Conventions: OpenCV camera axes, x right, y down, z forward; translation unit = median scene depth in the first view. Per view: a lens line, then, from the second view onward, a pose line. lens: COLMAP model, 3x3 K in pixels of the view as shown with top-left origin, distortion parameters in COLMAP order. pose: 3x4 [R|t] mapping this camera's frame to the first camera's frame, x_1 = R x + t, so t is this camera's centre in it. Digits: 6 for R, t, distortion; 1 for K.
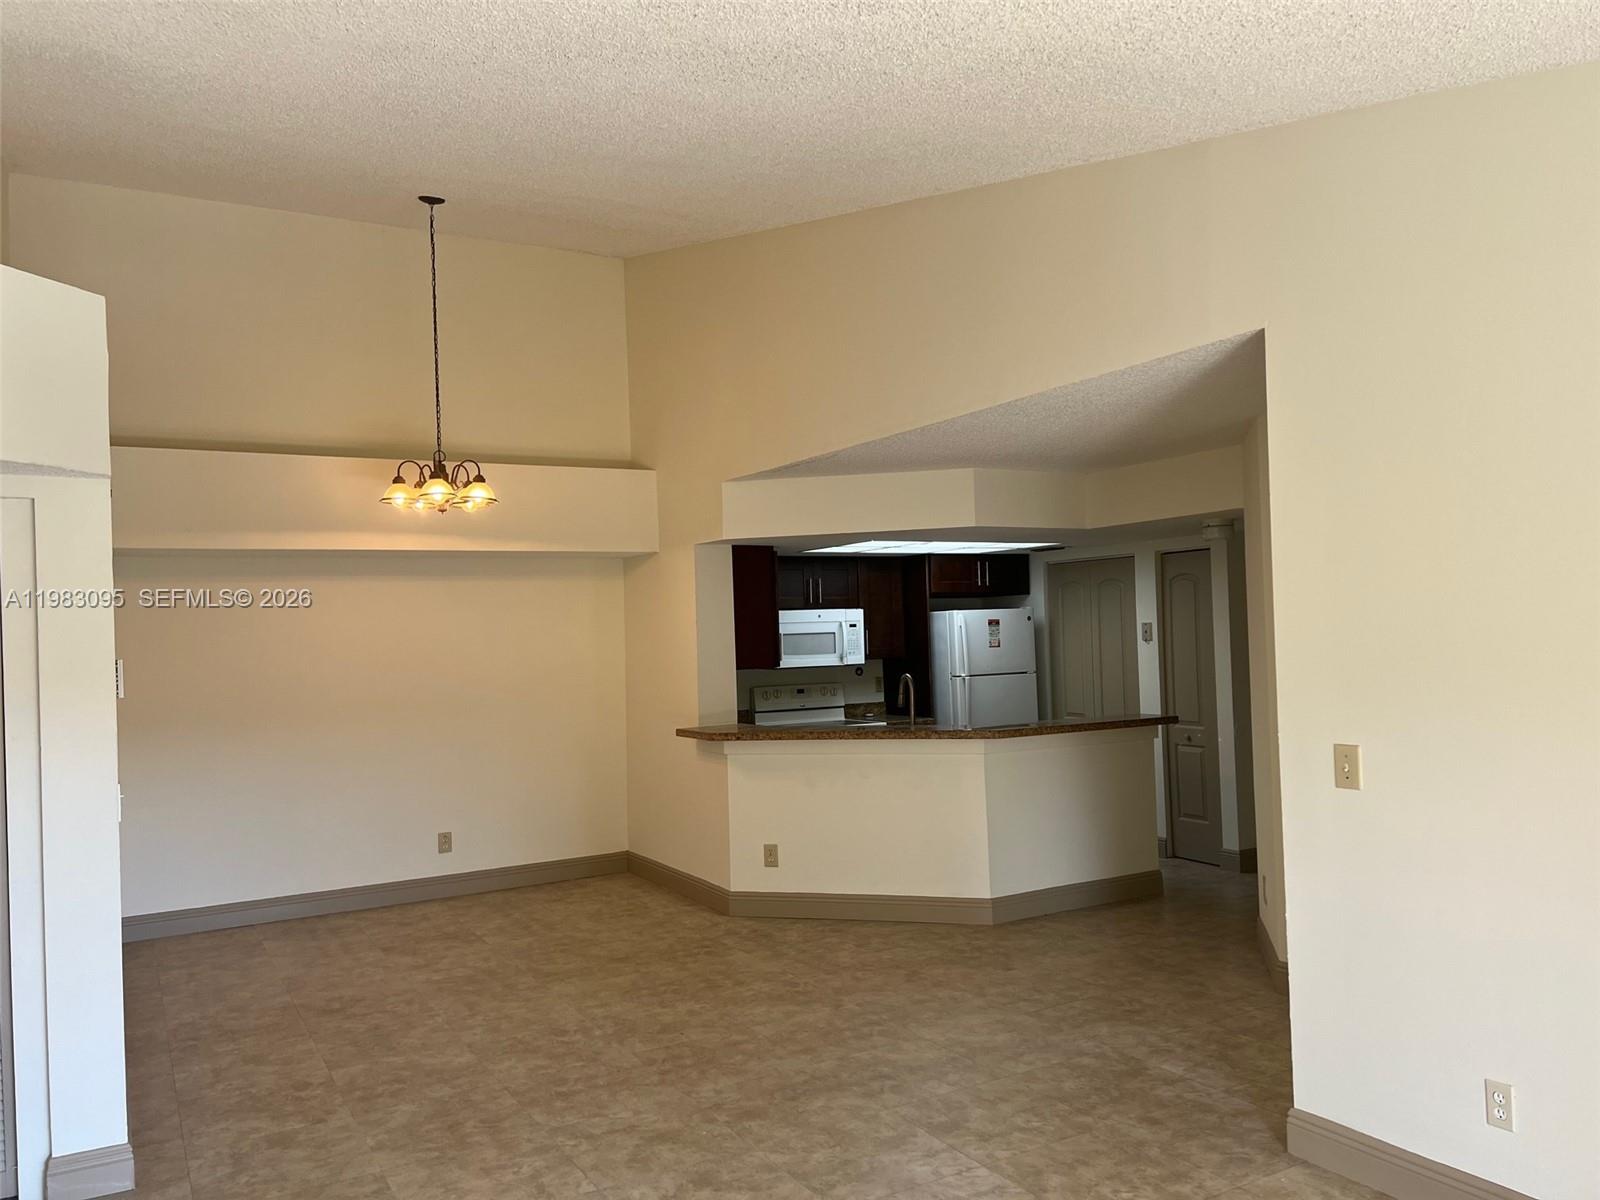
lens RADIAL K [[1210.8, 0, 803.2], [0, 1210.8, 599.4], [0, 0, 1]] dist [0.051251, -0.054353]
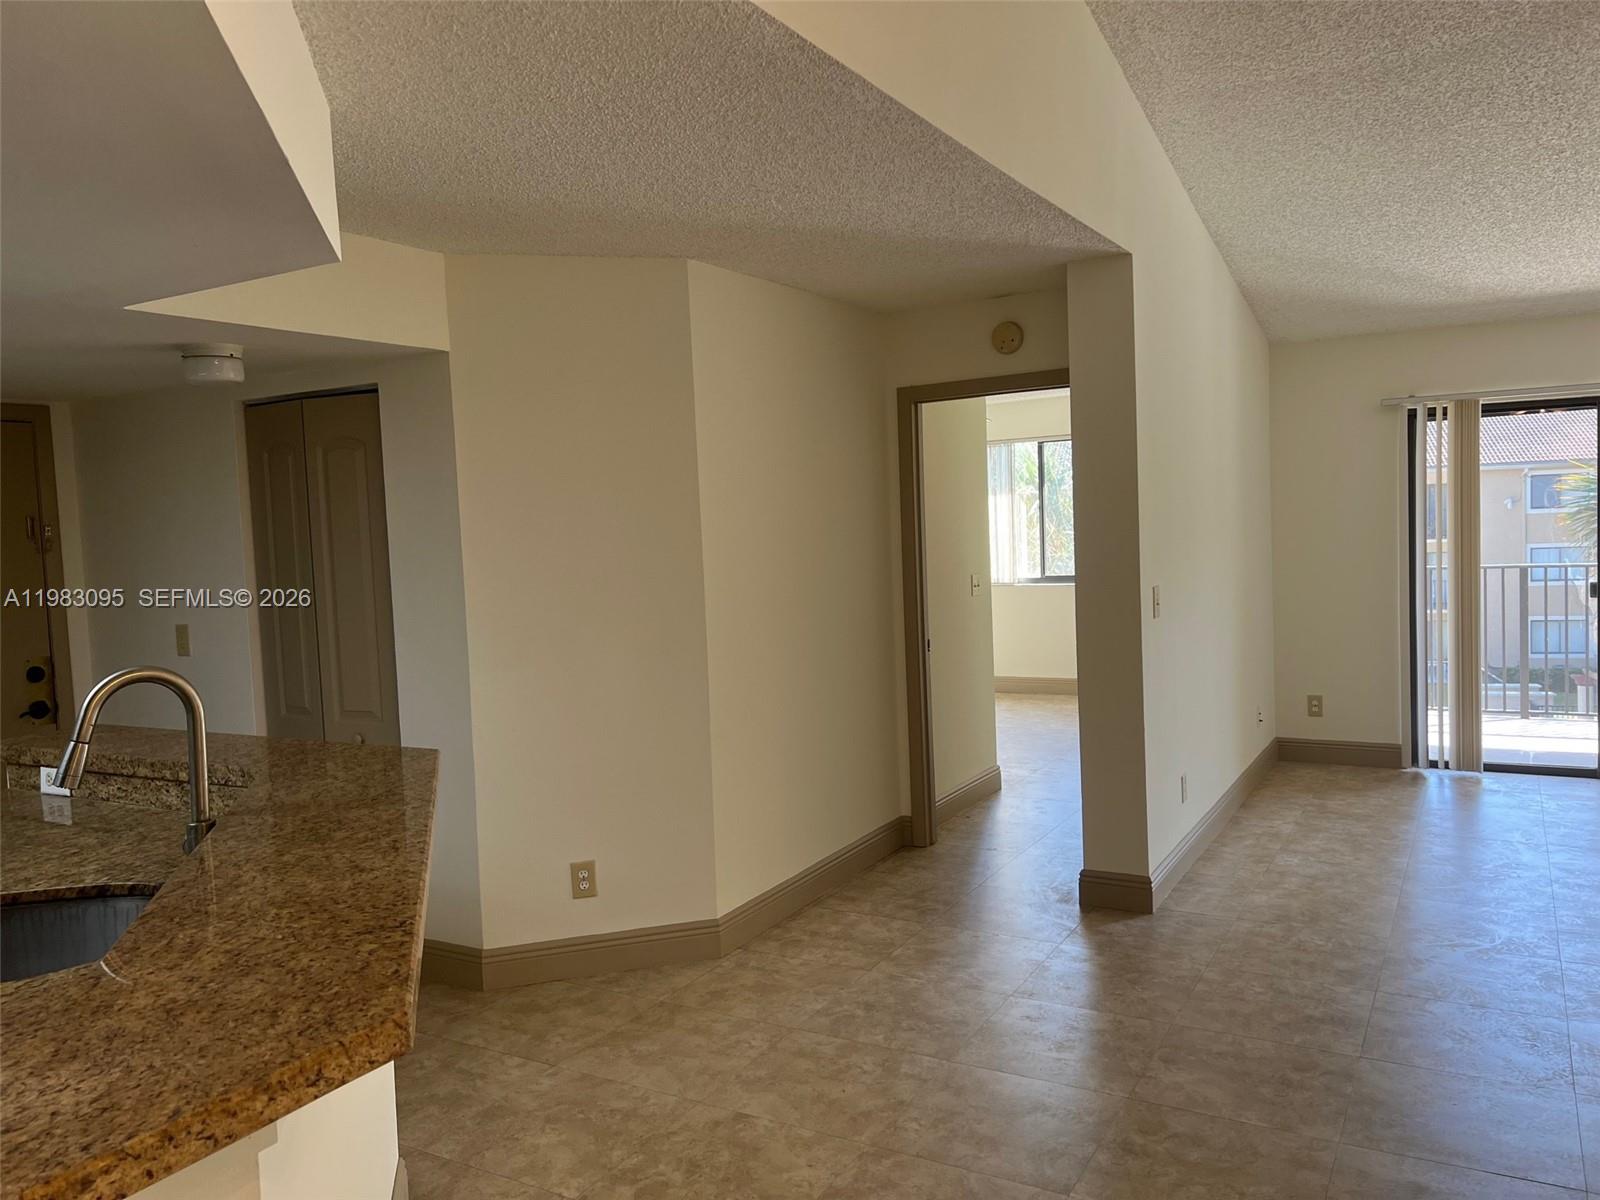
lens RADIAL K [[1210.8, 0, 803.2], [0, 1210.8, 599.4], [0, 0, 1]] dist [0.051251, -0.054353]
pose [[-0.498898, -0.000552, 0.866660, -0.348716], [0.042964, 0.998755, 0.025368, 0.057361], [-0.865595, 0.049891, -0.498253, 1.315506]]
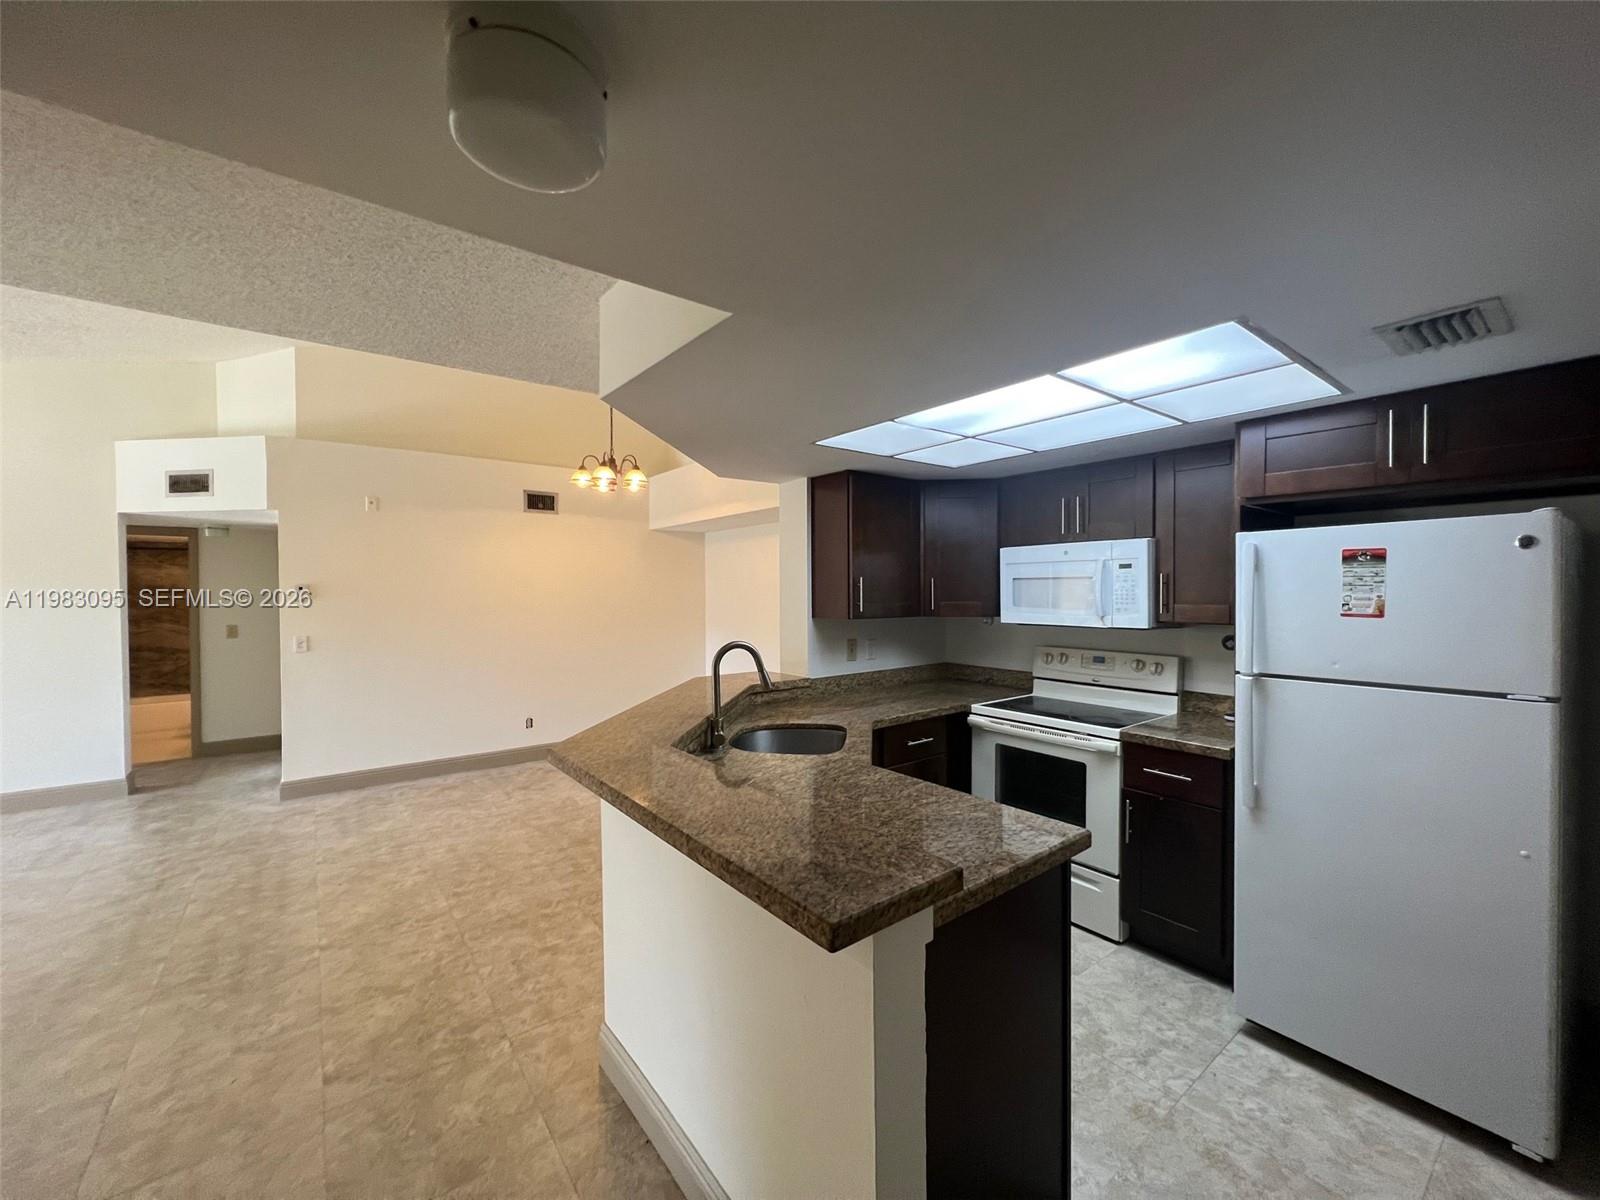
lens RADIAL K [[646.3, 0, 802.6], [0, 646.3, 601.7], [0, 0, 1]] dist [-0.001051, -0.000073]
pose [[0.132659, 0.049345, -0.989933, 0.573982], [0.021461, 0.998383, 0.052642, 0.030772], [0.990929, -0.028229, 0.131385, 1.290078]]
